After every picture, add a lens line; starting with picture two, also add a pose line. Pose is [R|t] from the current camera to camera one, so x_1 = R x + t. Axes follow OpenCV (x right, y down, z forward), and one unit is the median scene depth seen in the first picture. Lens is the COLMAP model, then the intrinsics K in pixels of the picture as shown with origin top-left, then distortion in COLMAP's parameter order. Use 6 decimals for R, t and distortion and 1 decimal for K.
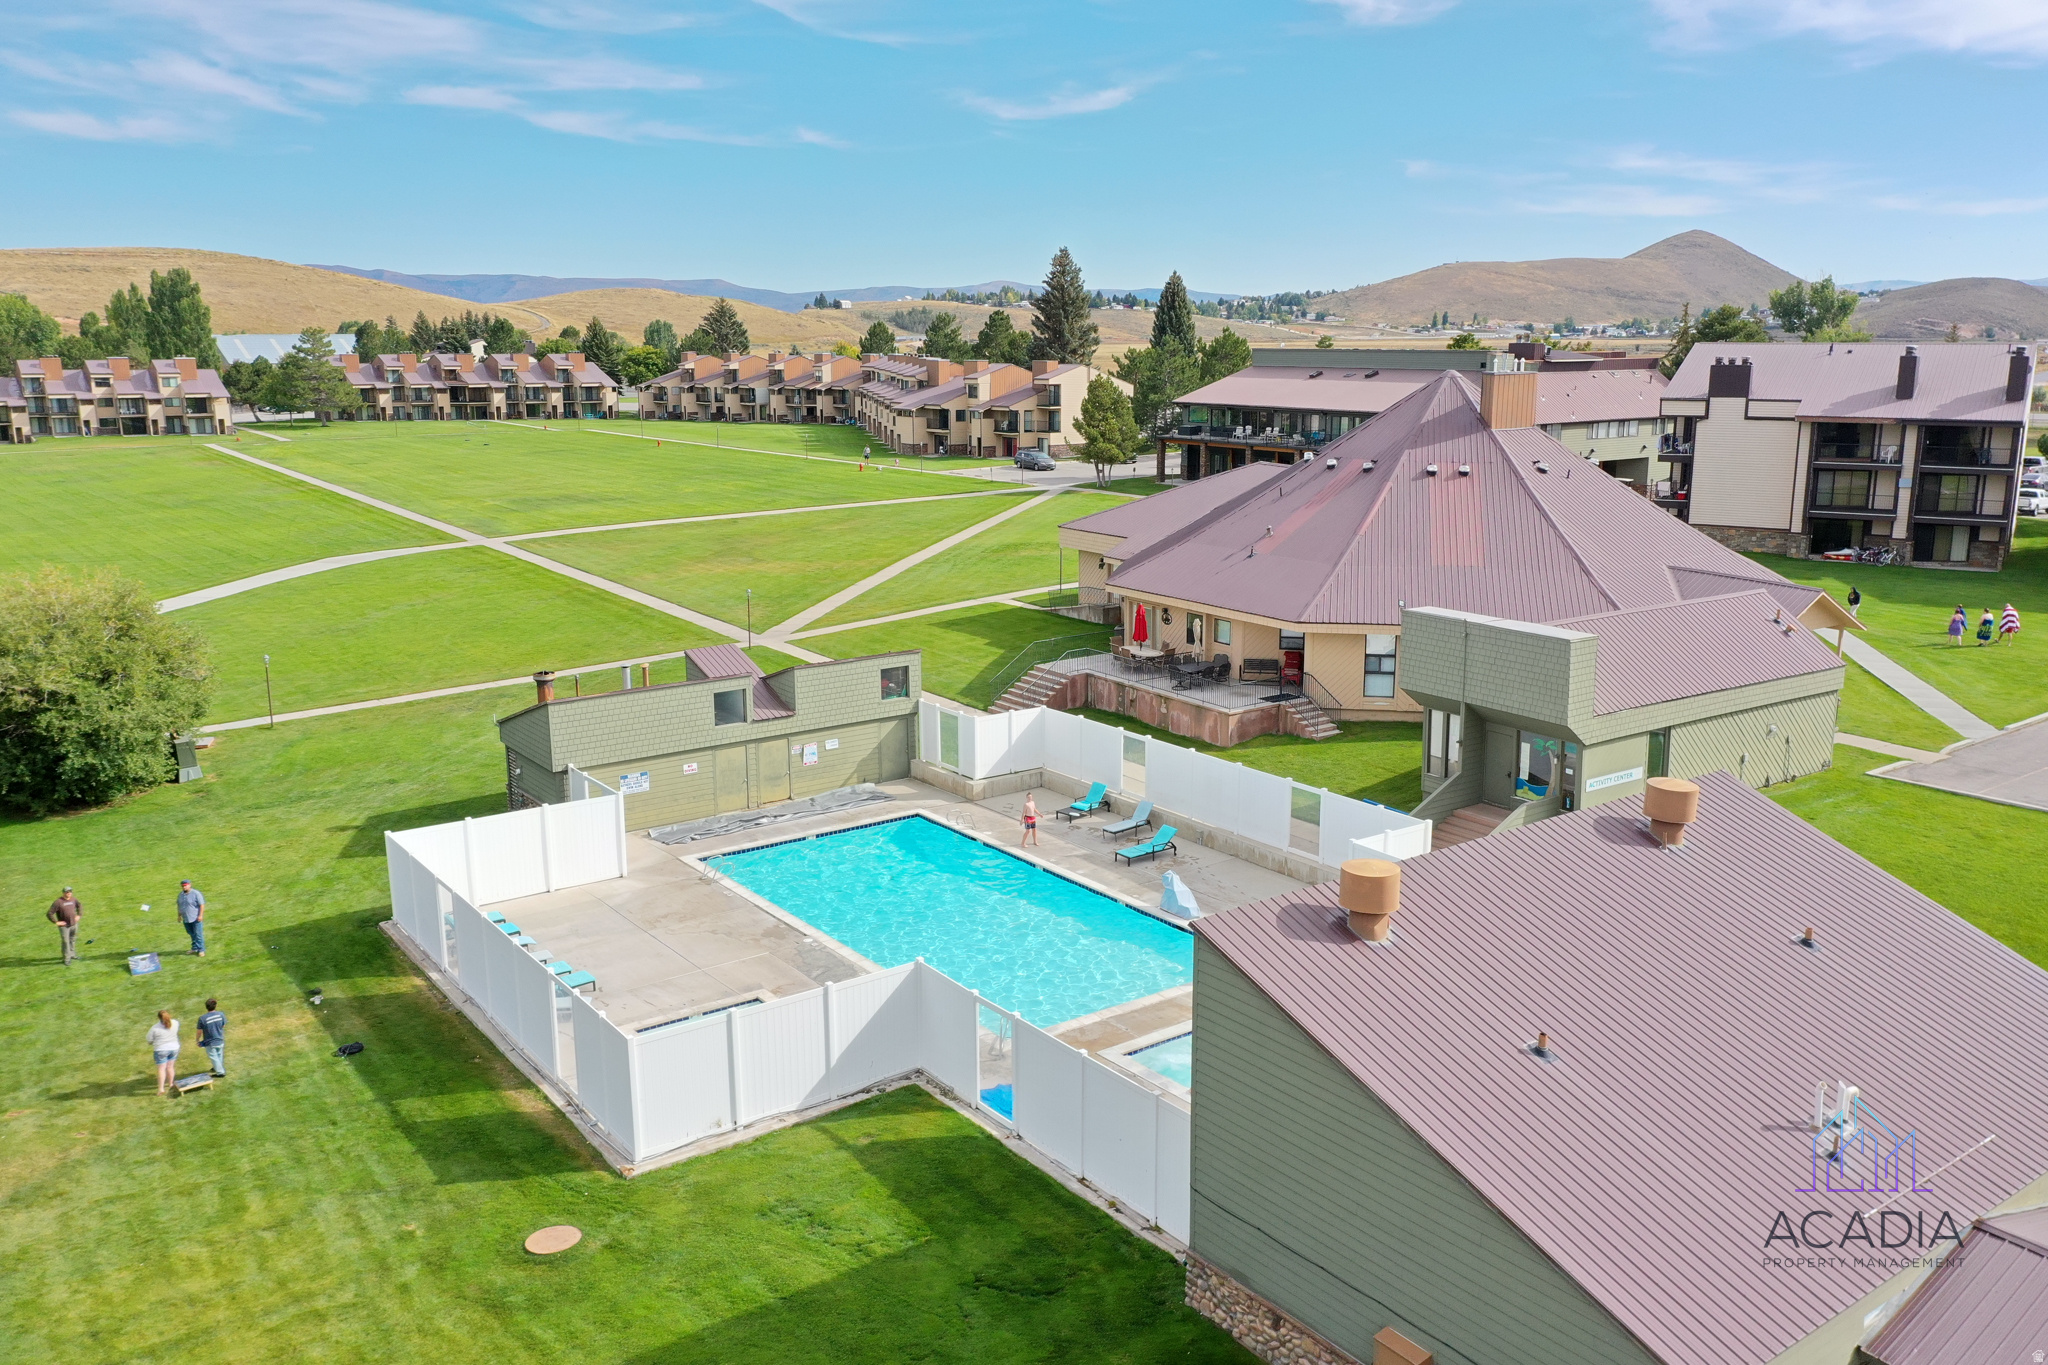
lens RADIAL K [[1612.1, 0, 1024.0], [0, 1612.1, 682.5], [0, 0, 1]] dist [-0.004072, 0.020075]
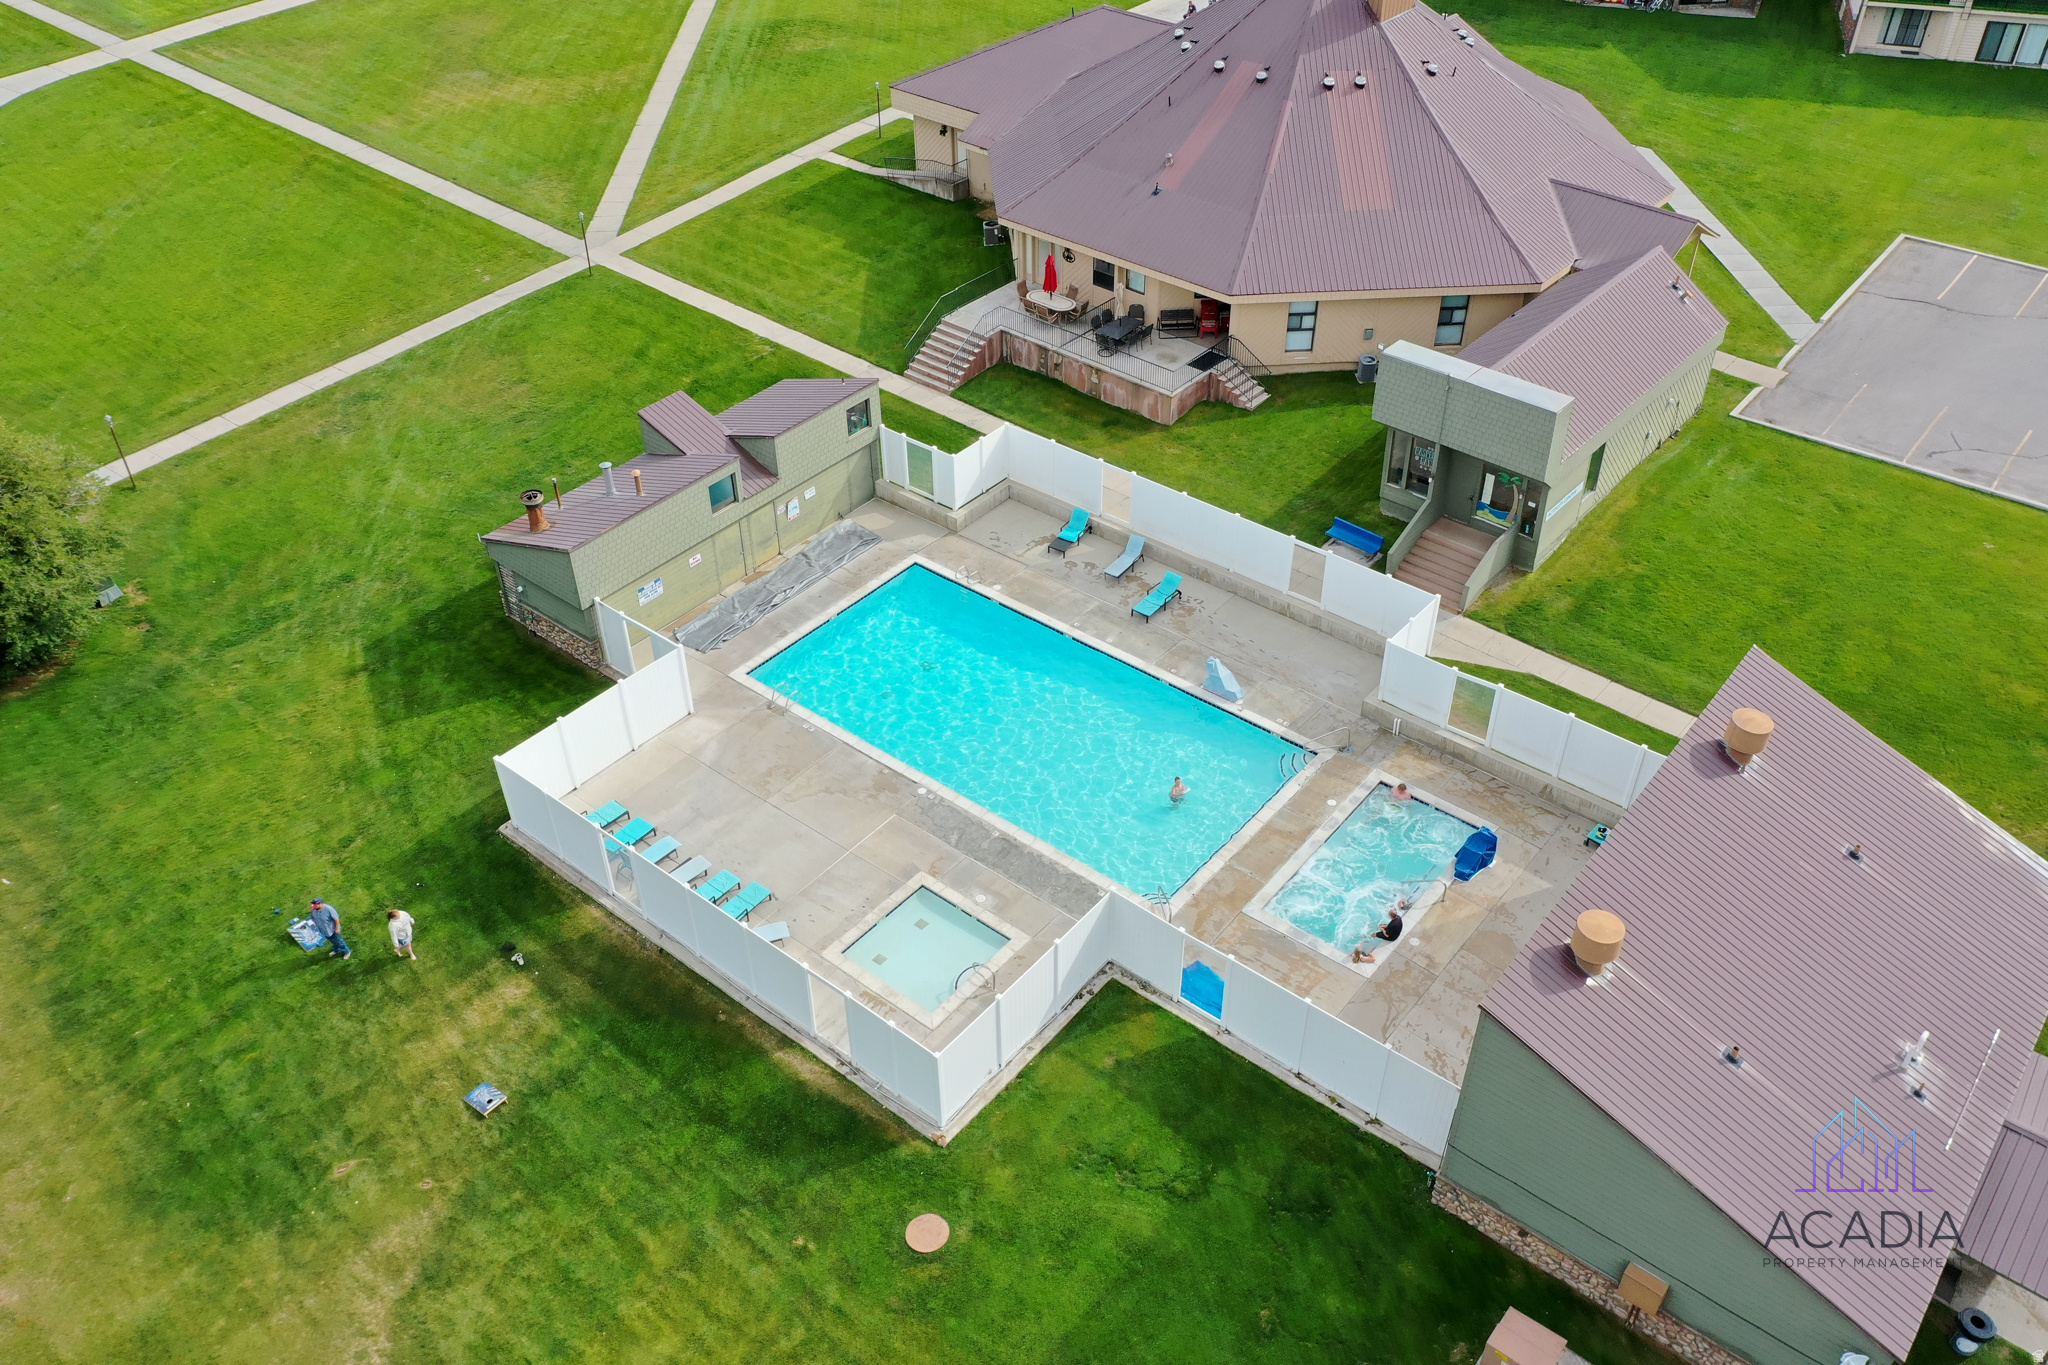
lens RADIAL K [[1617.7, 0, 1031.0], [0, 1617.7, 673.3], [0, 0, 1]] dist [-0.006944, 0.043640]
pose [[0.969220, -0.154653, 0.191558, -0.217224], [0.056878, 0.897683, 0.436955, -0.325113], [-0.239535, -0.412610, 0.878849, 0.037766]]
